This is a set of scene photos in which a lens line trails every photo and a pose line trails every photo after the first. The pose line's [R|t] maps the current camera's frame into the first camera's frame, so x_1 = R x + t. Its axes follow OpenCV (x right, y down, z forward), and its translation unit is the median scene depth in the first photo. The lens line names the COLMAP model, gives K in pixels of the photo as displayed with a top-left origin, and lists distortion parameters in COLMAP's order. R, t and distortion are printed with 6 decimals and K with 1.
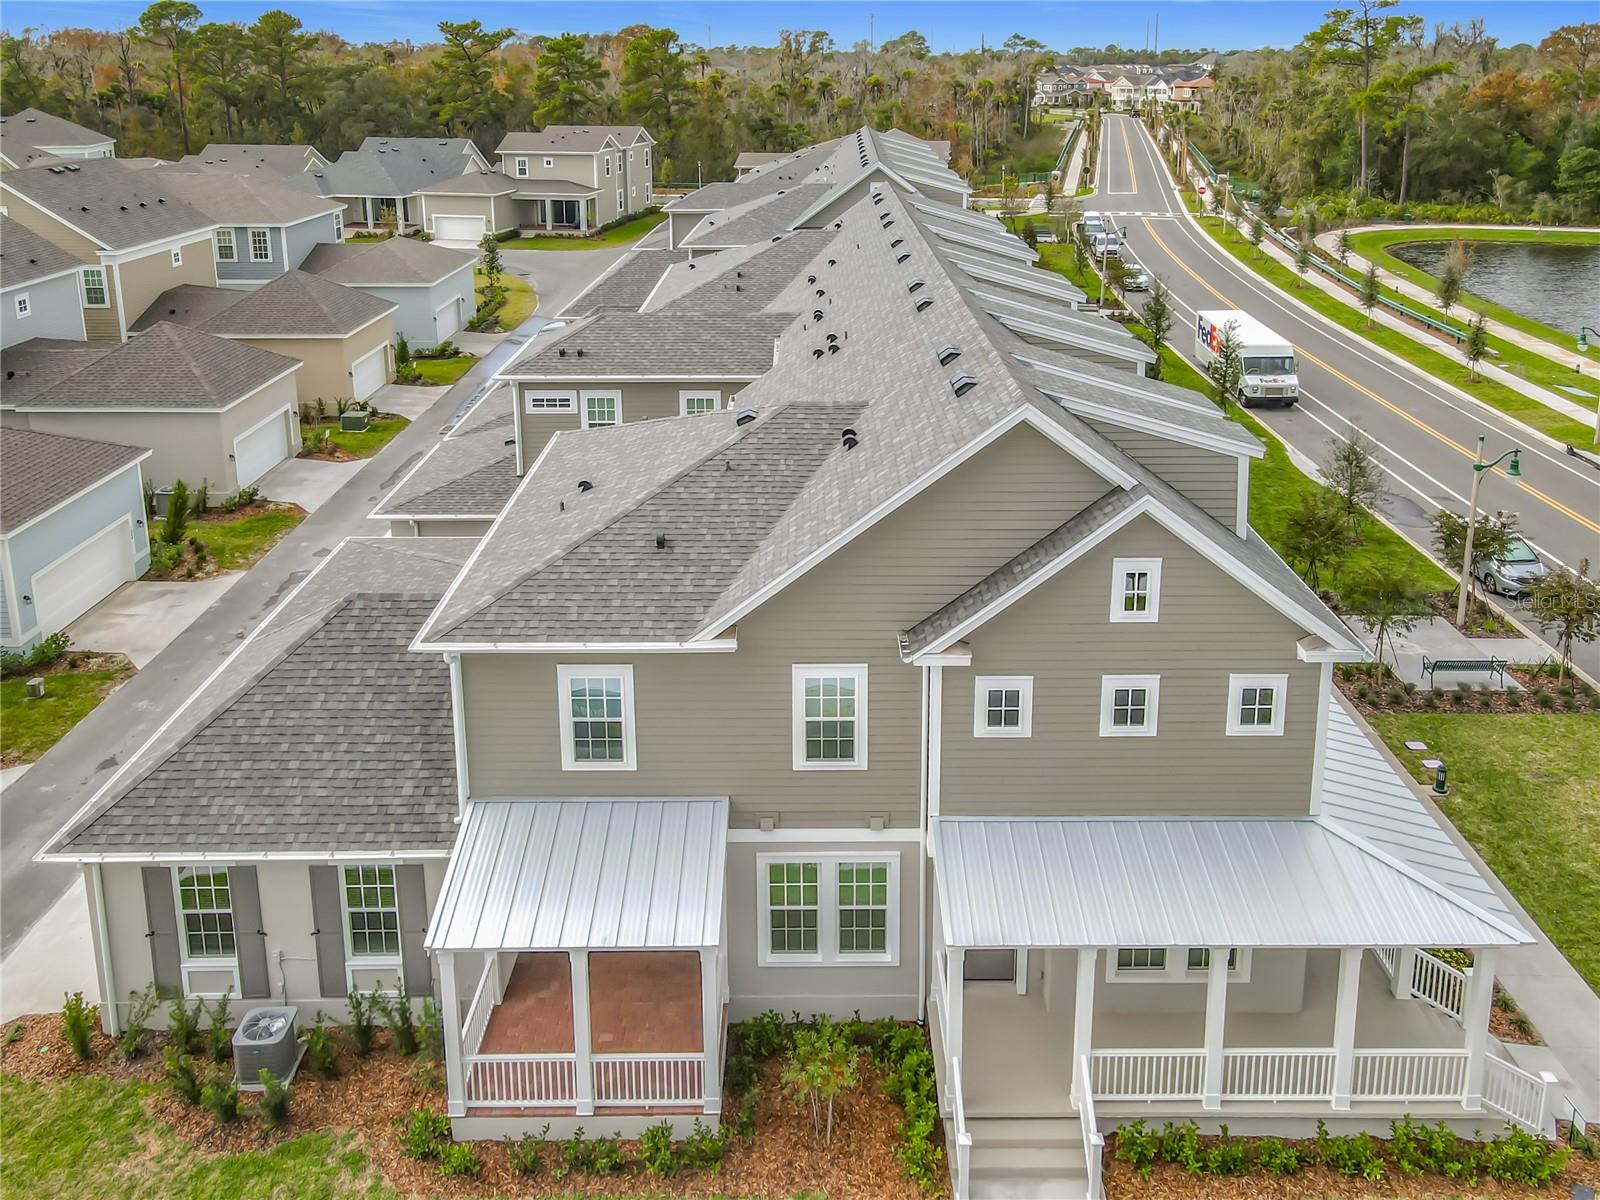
lens RADIAL K [[1227.0, 0, 800.8], [0, 1227.0, 325.6], [0, 0, 1]] dist [0.024786, 0.005136]
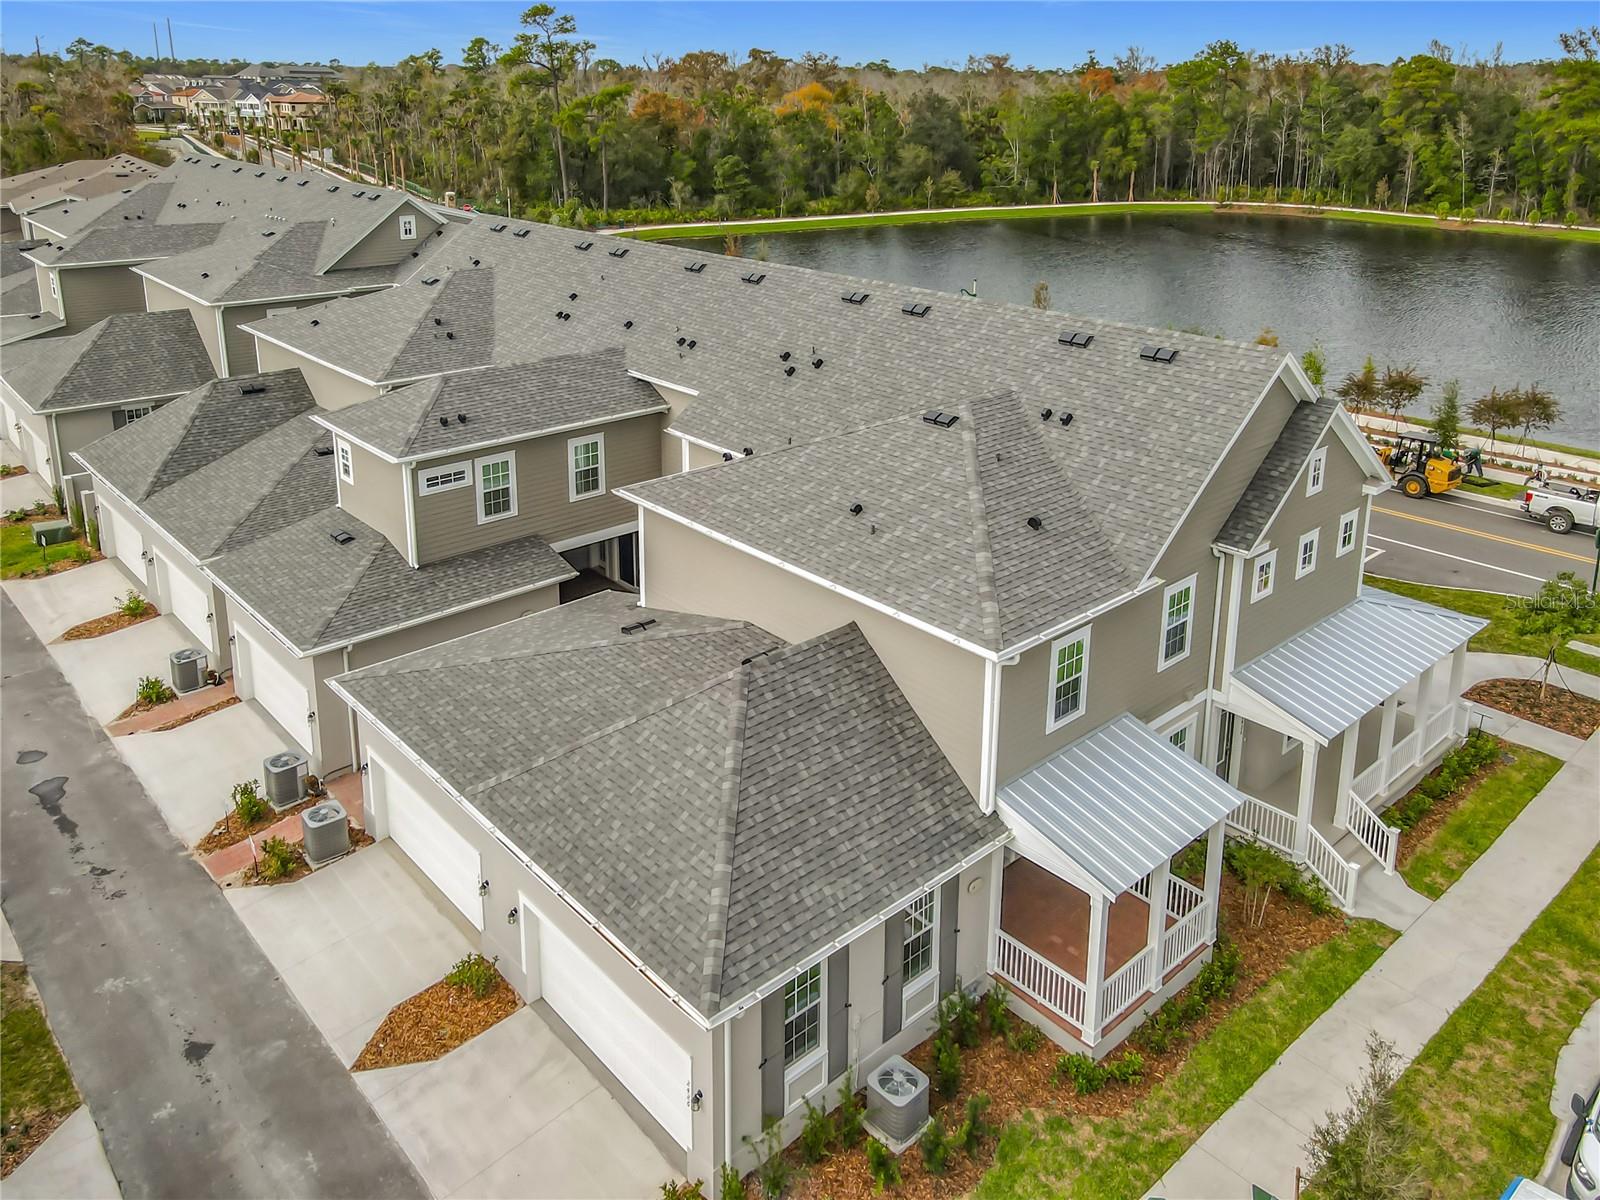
lens RADIAL K [[1228.6, 0, 798.3], [0, 1228.6, 383.4], [0, 0, 1]] dist [0.050436, 0.003234]
pose [[0.741970, -0.151957, 0.652986, -0.586120], [0.130828, 0.988068, 0.081279, -0.044538], [-0.657545, 0.025122, 0.752996, 0.159114]]
